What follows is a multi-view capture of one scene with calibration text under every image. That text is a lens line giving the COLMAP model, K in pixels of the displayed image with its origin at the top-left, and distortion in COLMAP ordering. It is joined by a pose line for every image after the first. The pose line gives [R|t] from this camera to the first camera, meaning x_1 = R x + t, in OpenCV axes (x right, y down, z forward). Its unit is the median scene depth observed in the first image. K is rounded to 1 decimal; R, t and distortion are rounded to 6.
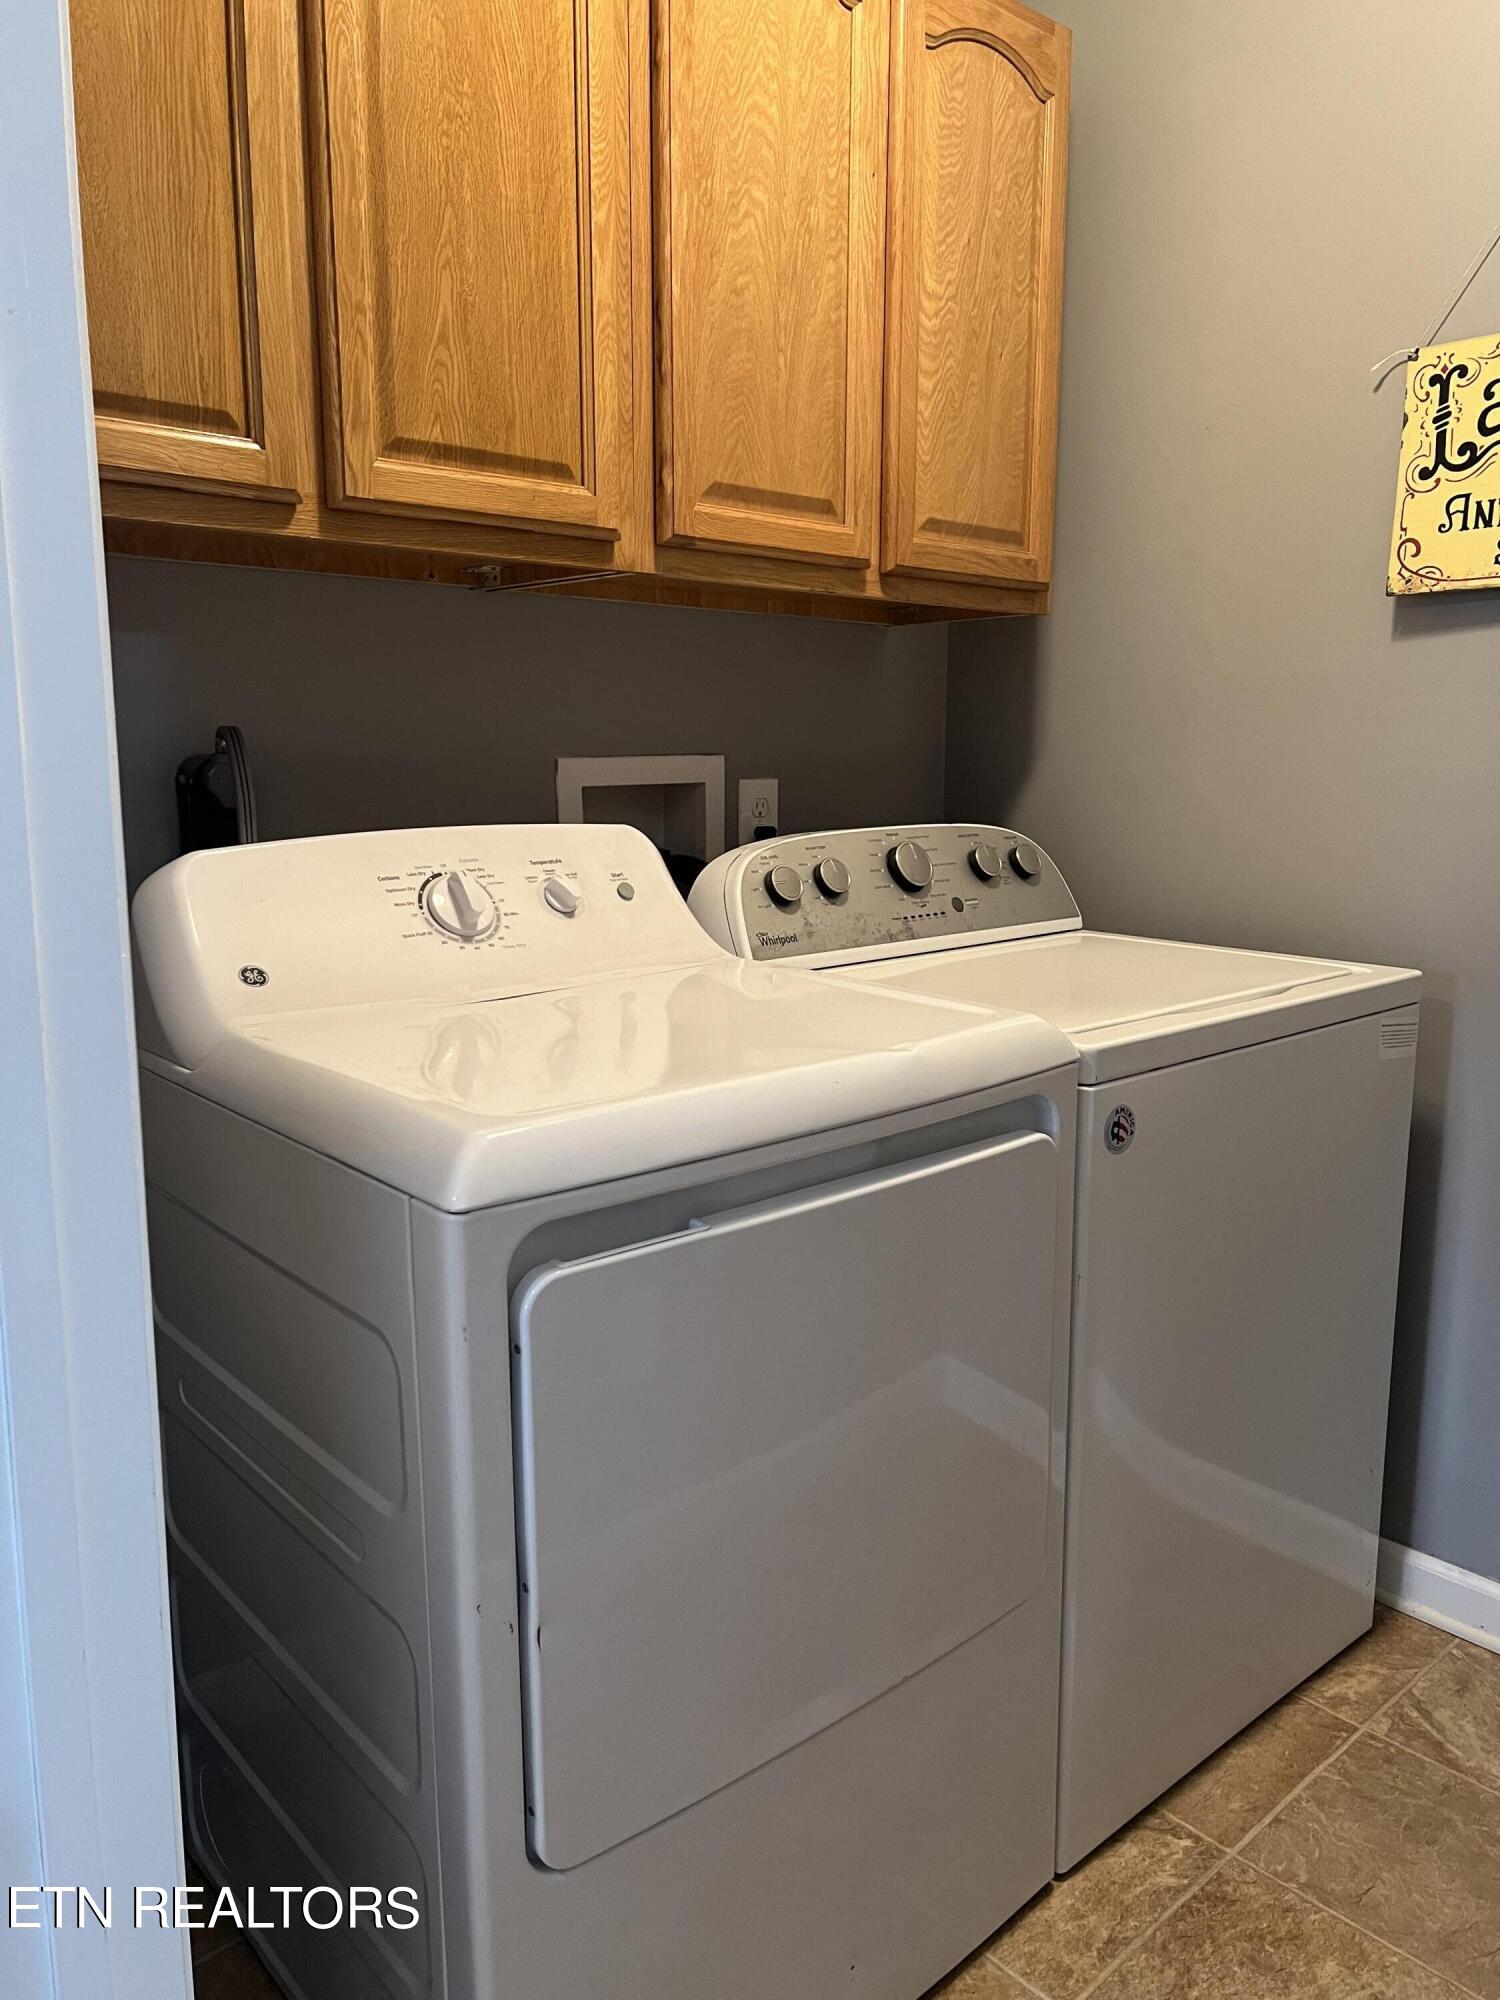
lens RADIAL K [[1514.9, 0, 750.0], [0, 1514.9, 1000.0], [0, 0, 1]] dist [0.044276, -0.046871]
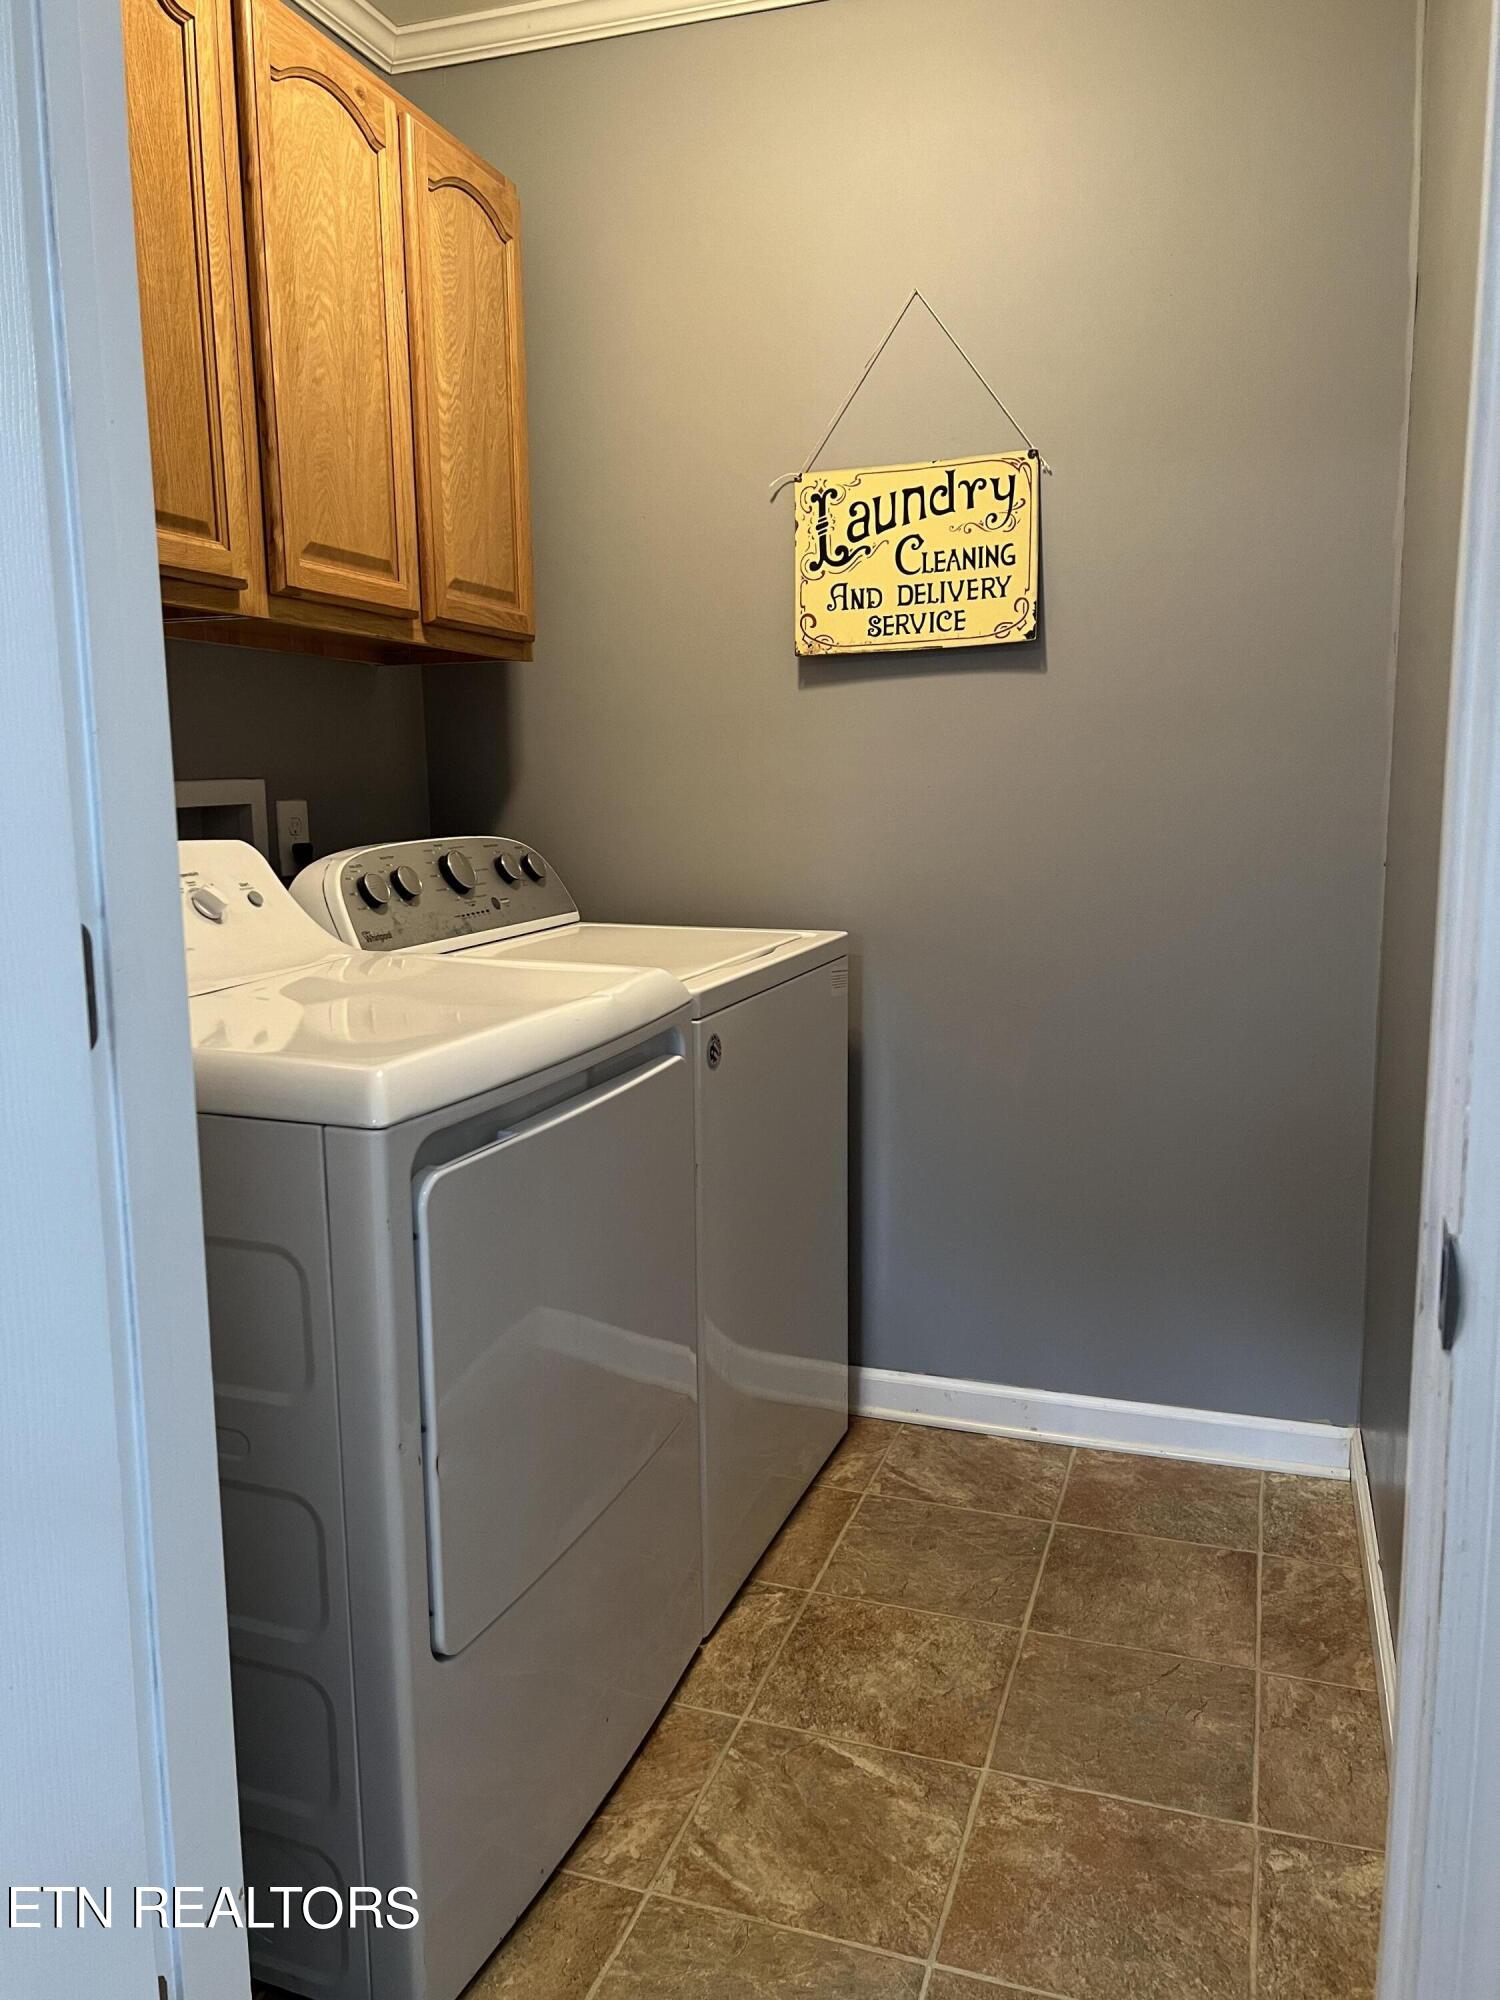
lens RADIAL K [[1495.0, 0, 750.0], [0, 1495.0, 1000.0], [0, 0, 1]] dist [0.049709, -0.061424]
pose [[0.881576, -0.082121, 0.464844, -0.265187], [0.091604, 0.995793, 0.002193, 0.031425], [-0.463069, 0.040648, 0.885390, -0.140077]]
